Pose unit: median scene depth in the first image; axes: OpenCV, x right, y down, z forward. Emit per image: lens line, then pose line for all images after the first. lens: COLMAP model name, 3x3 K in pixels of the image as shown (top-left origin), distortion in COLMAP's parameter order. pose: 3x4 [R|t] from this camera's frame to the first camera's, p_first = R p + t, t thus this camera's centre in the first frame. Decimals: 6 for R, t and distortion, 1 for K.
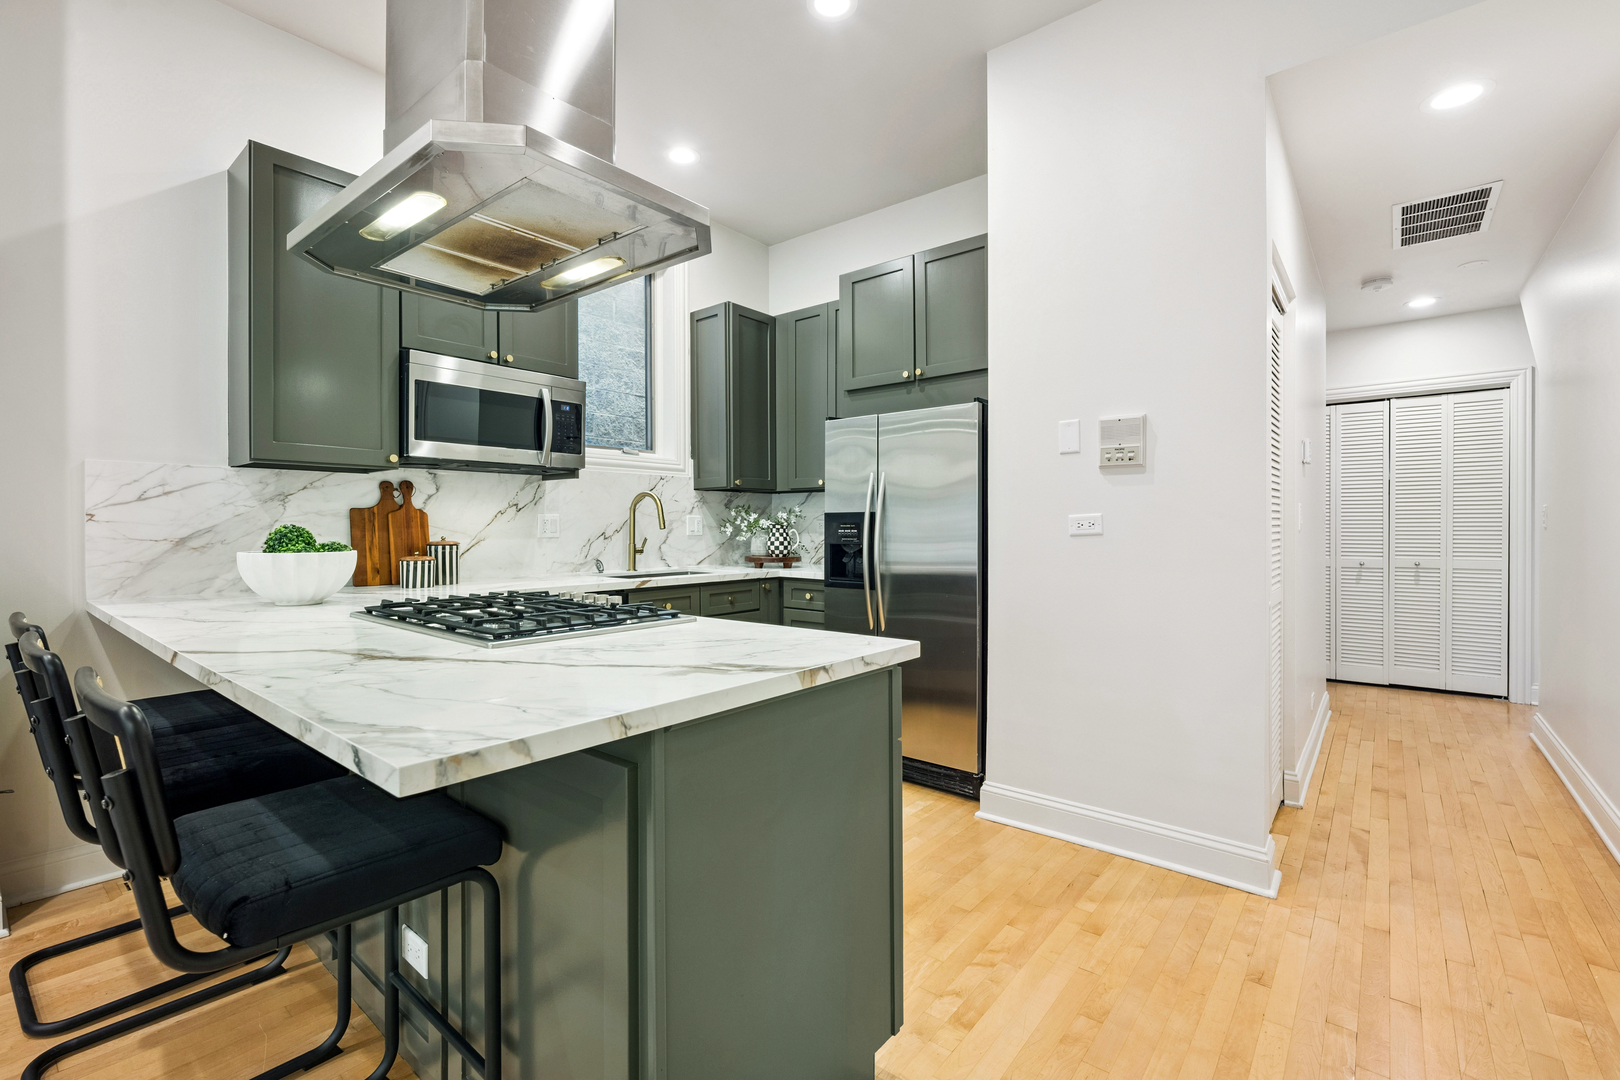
lens RADIAL K [[710.9, 0, 808.9], [0, 710.9, 530.3], [0, 0, 1]] dist [0.000120, -0.000162]
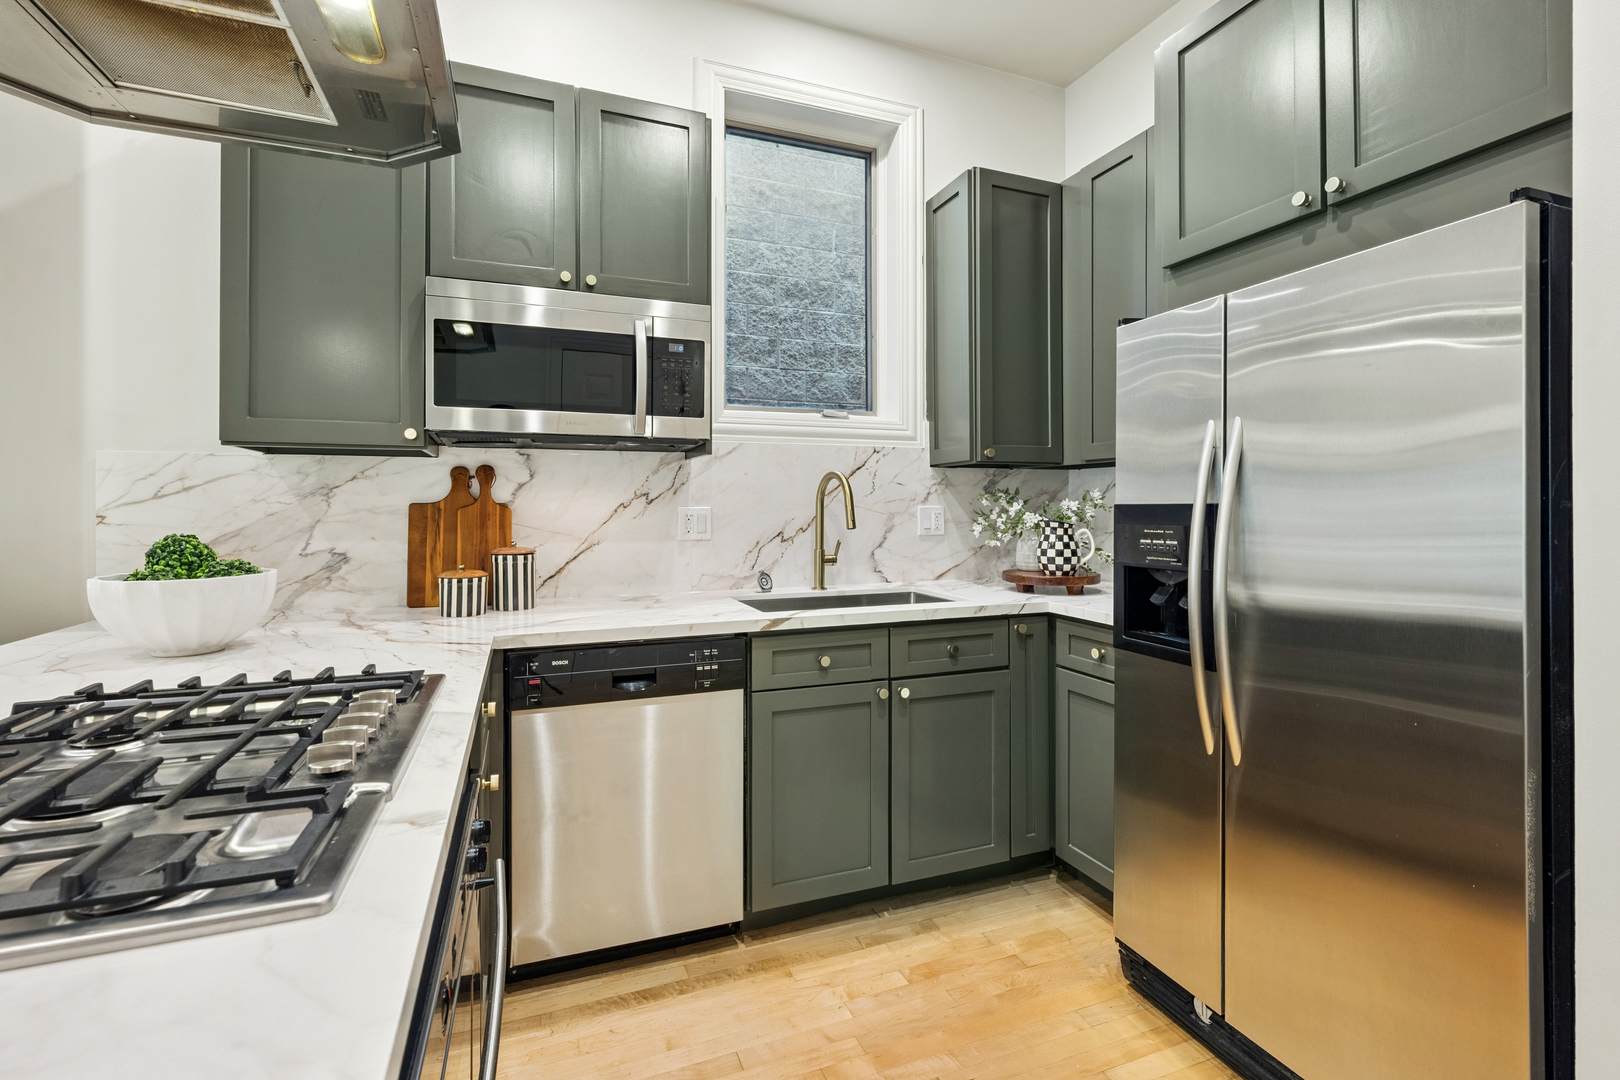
lens RADIAL K [[722.8, 0, 811.8], [0, 722.8, 508.1], [0, 0, 1]] dist [-0.002469, -0.000406]
pose [[0.874414, 0.000774, -0.485180, 0.086044], [-0.001709, 0.999997, -0.001486, -0.021181], [0.485177, 0.002128, 0.874413, 0.439934]]
